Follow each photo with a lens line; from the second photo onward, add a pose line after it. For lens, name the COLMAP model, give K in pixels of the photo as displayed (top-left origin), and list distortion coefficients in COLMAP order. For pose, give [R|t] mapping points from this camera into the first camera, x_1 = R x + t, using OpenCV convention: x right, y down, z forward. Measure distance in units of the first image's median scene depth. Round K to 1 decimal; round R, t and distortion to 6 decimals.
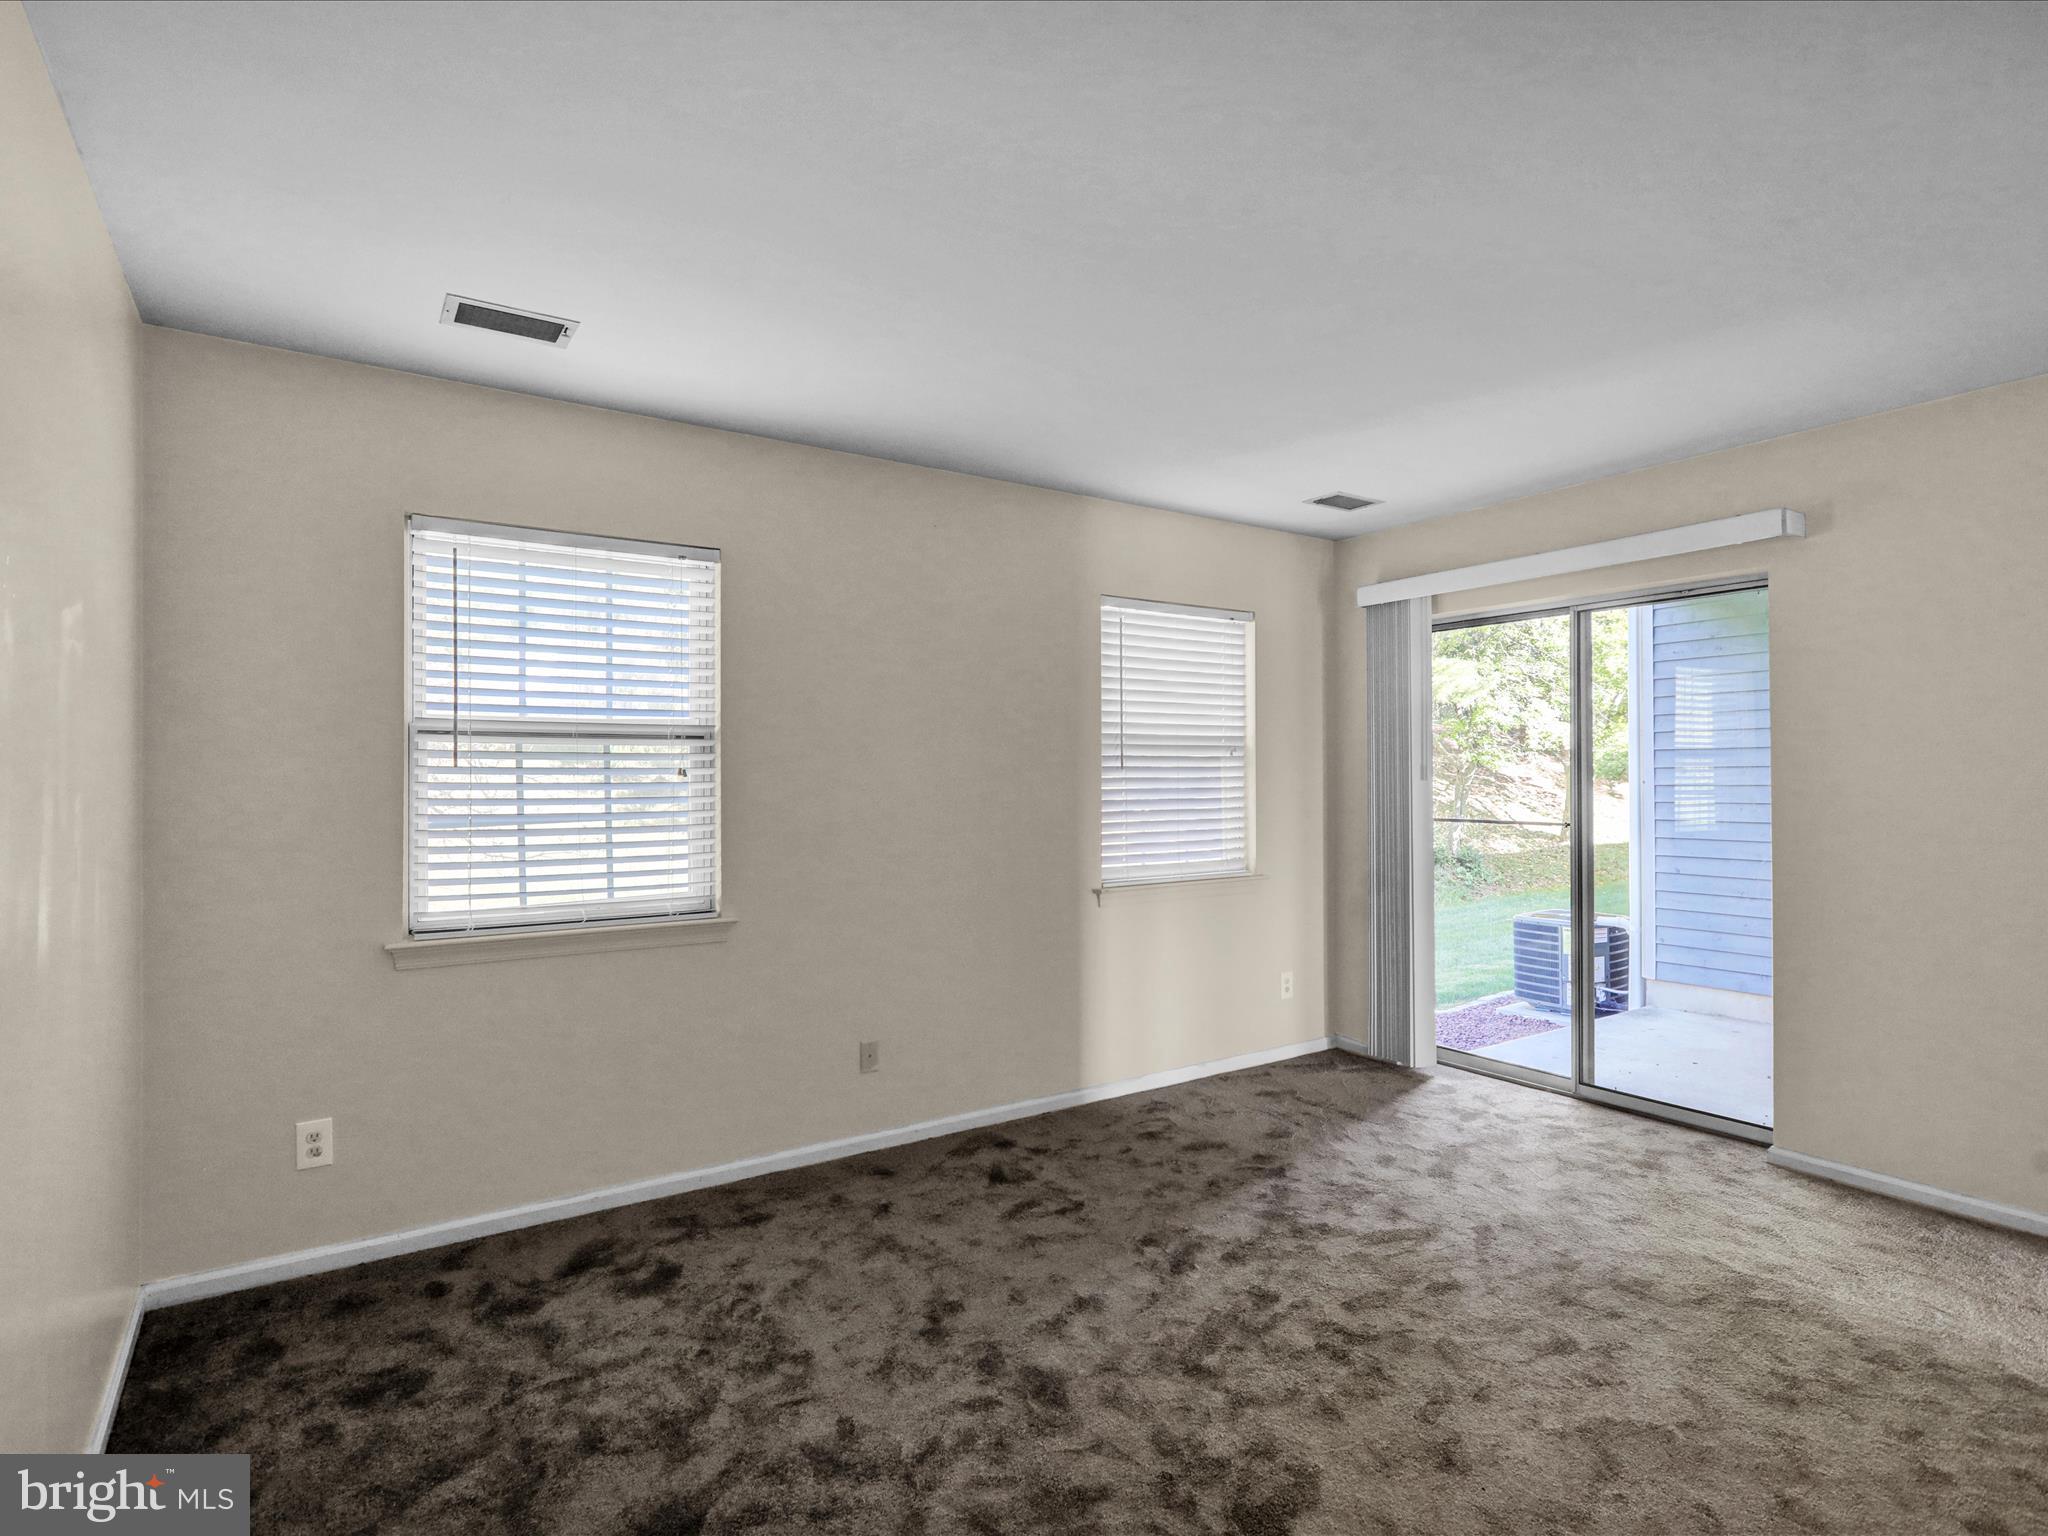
lens RADIAL K [[1073.7, 0, 1020.5], [0, 1073.7, 725.4], [0, 0, 1]] dist [-0.000494, -0.000191]
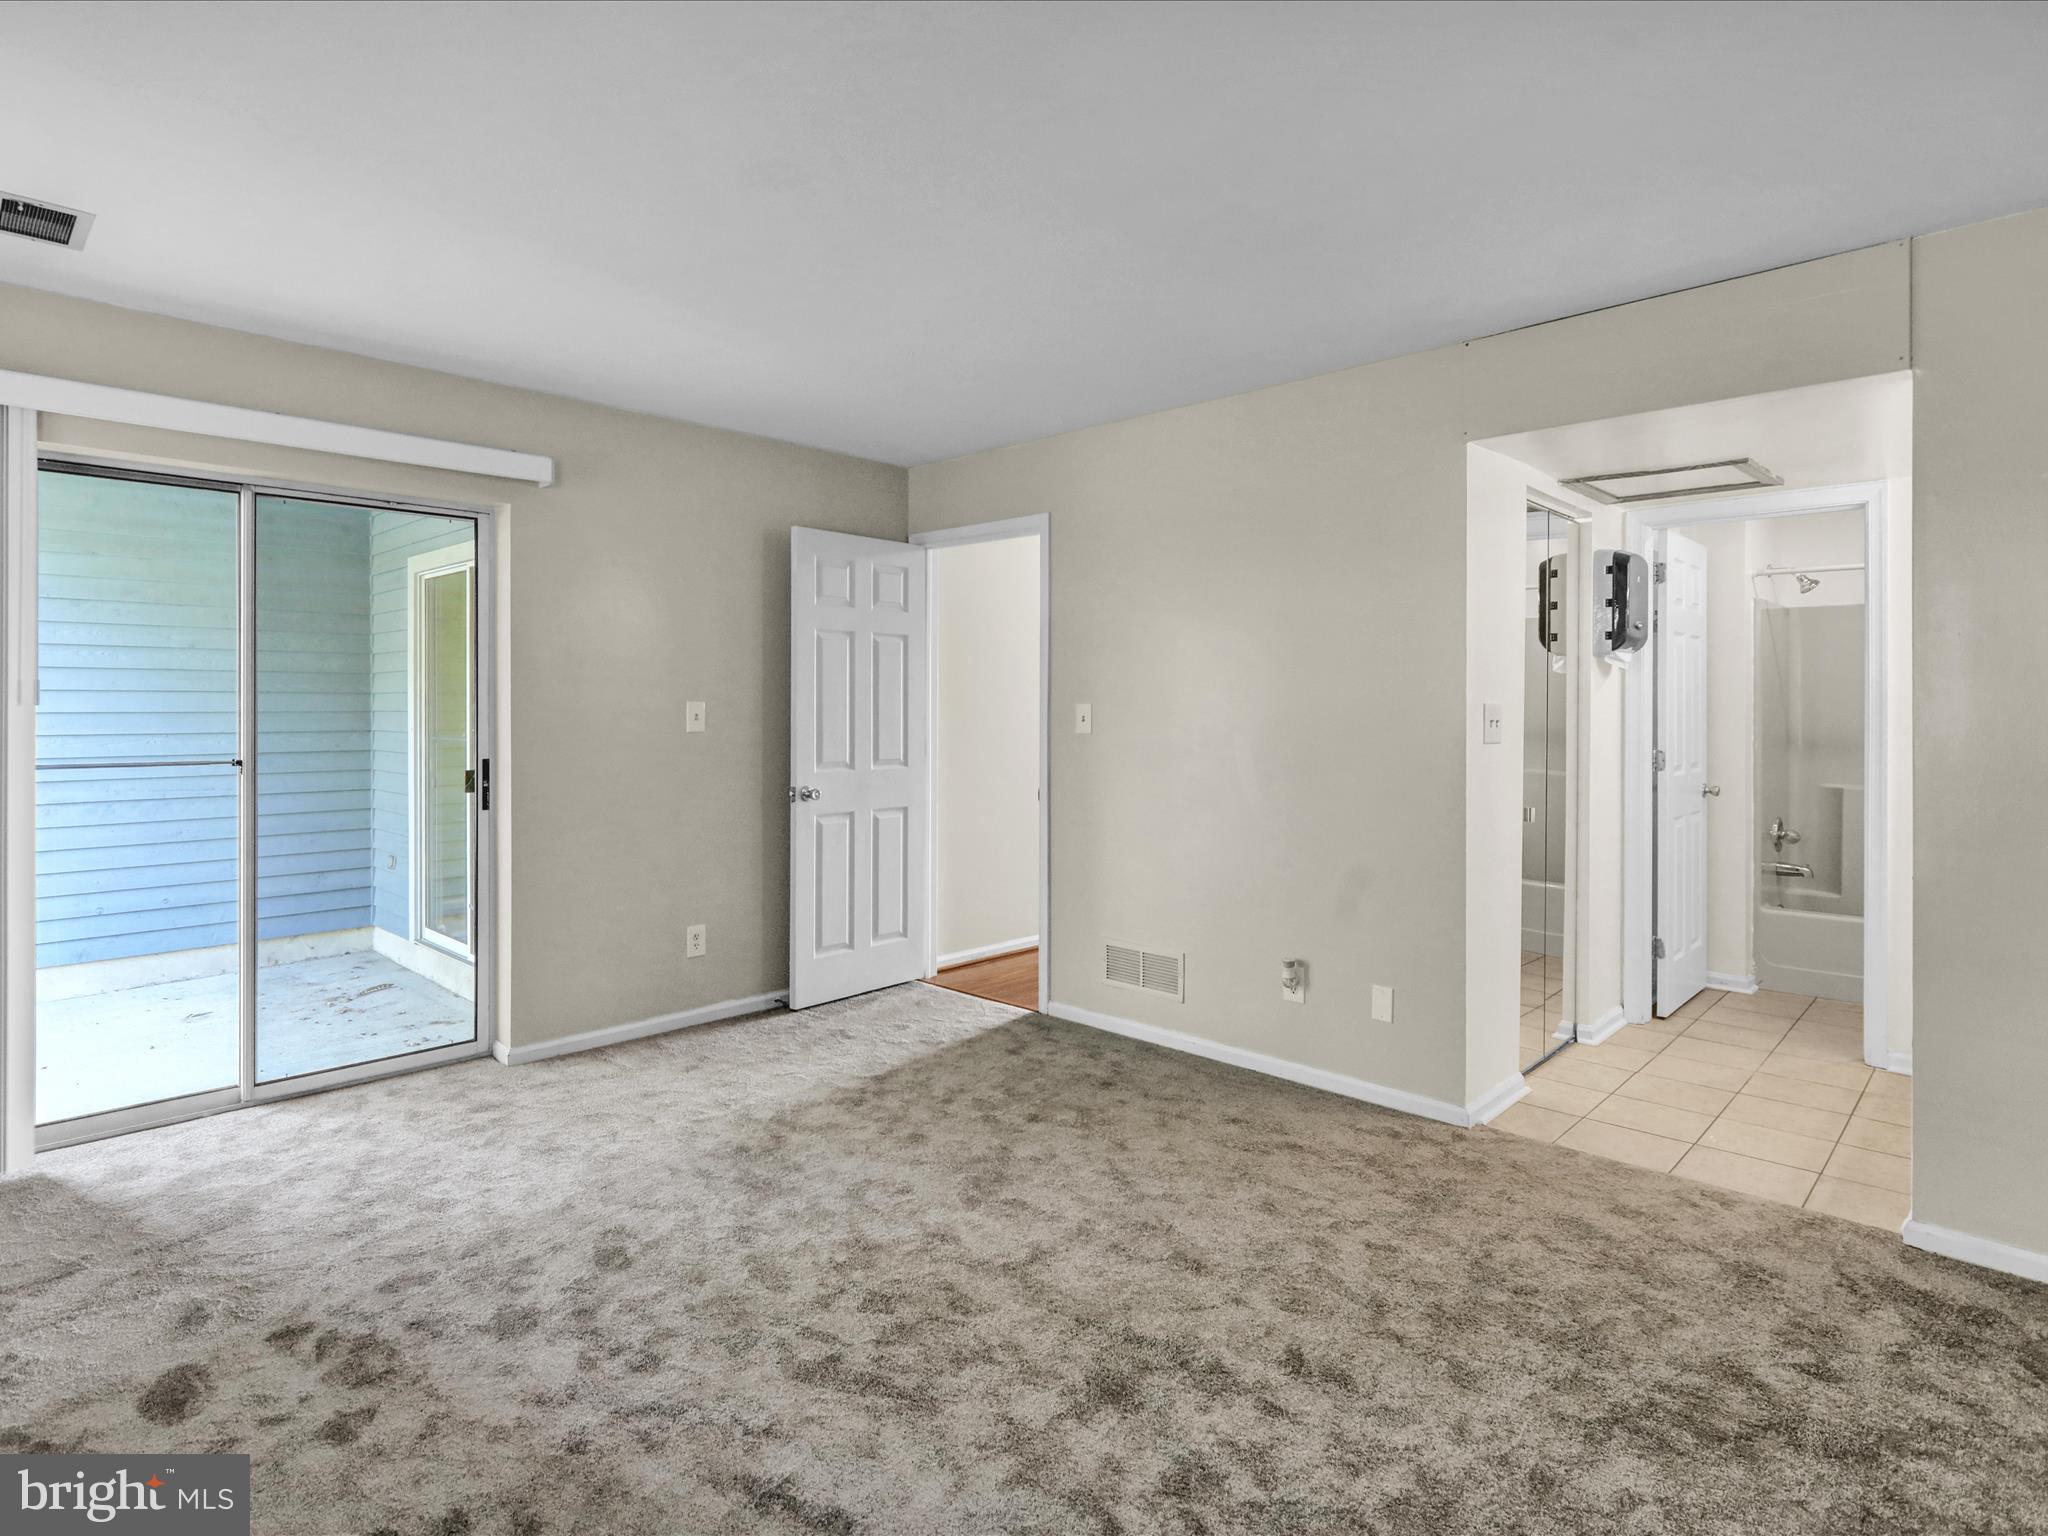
lens RADIAL K [[1073.7, 0, 1020.5], [0, 1073.7, 725.4], [0, 0, 1]] dist [-0.000494, -0.000191]
pose [[-0.211459, -0.016695, 0.977244, -0.454692], [-0.052879, 0.998585, 0.005617, 0.035702], [-0.975955, -0.050488, -0.212042, 0.749768]]
